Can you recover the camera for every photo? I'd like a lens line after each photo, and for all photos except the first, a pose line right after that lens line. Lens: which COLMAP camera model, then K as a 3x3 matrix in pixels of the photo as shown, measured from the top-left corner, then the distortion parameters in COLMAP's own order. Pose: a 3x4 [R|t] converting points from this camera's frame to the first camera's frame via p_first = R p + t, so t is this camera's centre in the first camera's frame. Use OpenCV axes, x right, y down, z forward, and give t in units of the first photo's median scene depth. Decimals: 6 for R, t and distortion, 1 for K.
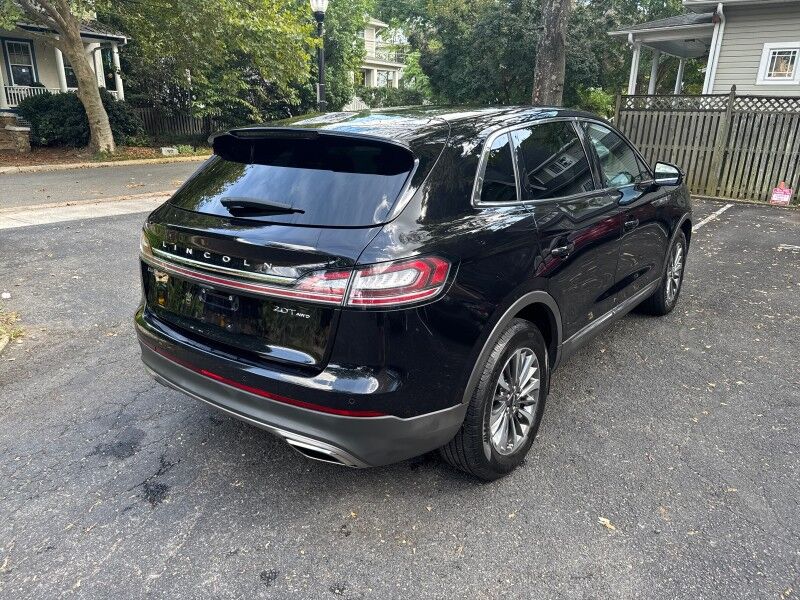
lens RADIAL K [[543.1, 0, 400.0], [0, 543.1, 300.0], [0, 0, 1]] dist [-0.001790, -0.003271]
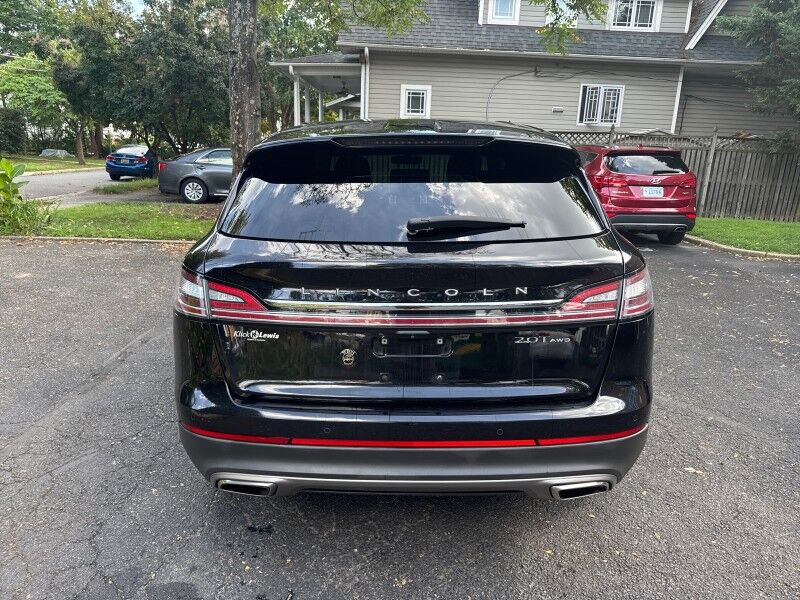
lens RADIAL K [[555.2, 0, 400.0], [0, 555.2, 300.0], [0, 0, 1]] dist [0.006927, -0.018194]
pose [[0.790807, -0.152353, 0.592801, -0.136554], [0.184897, 0.982740, 0.005914, -0.013540], [-0.583470, 0.104931, 0.805327, 0.065099]]
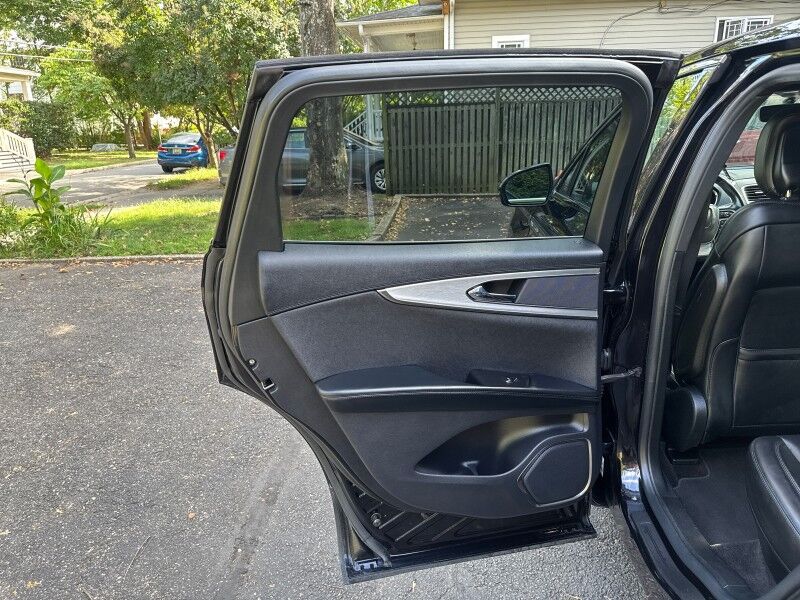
lens RADIAL K [[555.2, 0, 400.0], [0, 555.2, 300.0], [0, 0, 1]] dist [0.006927, -0.018194]
pose [[0.829579, -0.214794, 0.515424, -0.104210], [0.231057, 0.972369, 0.033330, -0.079296], [-0.508341, 0.091442, 0.856287, 0.267716]]
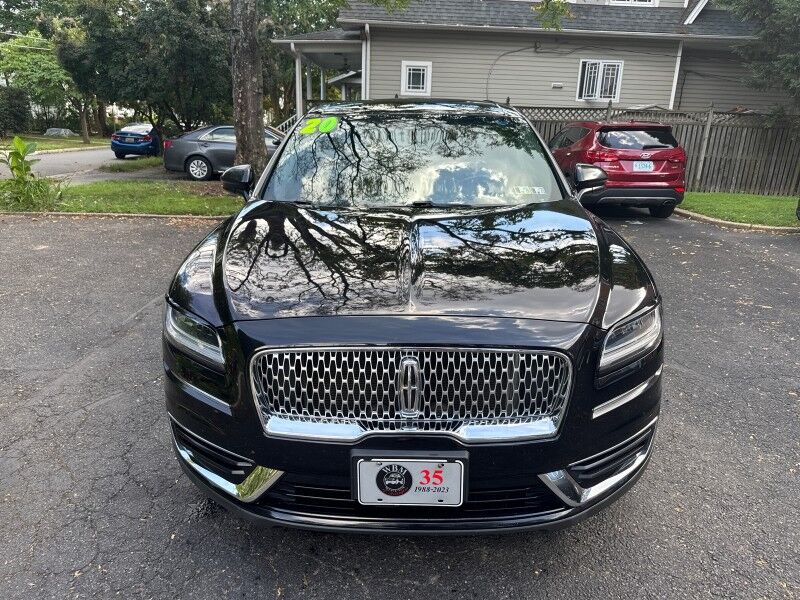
lens RADIAL K [[557.6, 0, 400.0], [0, 557.6, 300.0], [0, 0, 1]] dist [-0.004900, -0.004610]
pose [[0.795656, -0.176093, 0.579588, -0.150184], [0.187625, 0.981401, 0.040604, -0.002357], [-0.575958, 0.076438, 0.813898, 0.034617]]
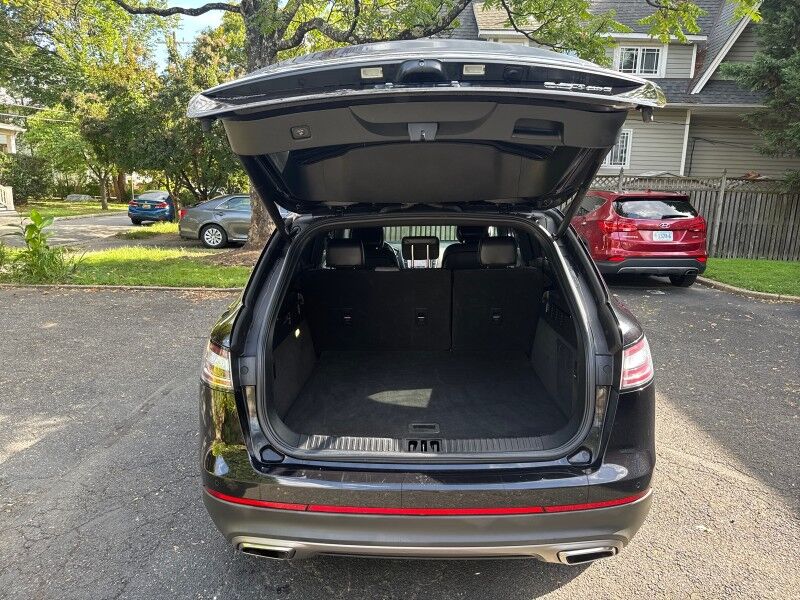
lens RADIAL K [[555.2, 0, 400.0], [0, 555.2, 300.0], [0, 0, 1]] dist [0.006927, -0.018194]
pose [[0.804953, -0.119039, 0.581275, -0.140722], [0.190874, 0.979544, -0.063723, -0.023150], [-0.561799, 0.162244, 0.811208, 0.054878]]
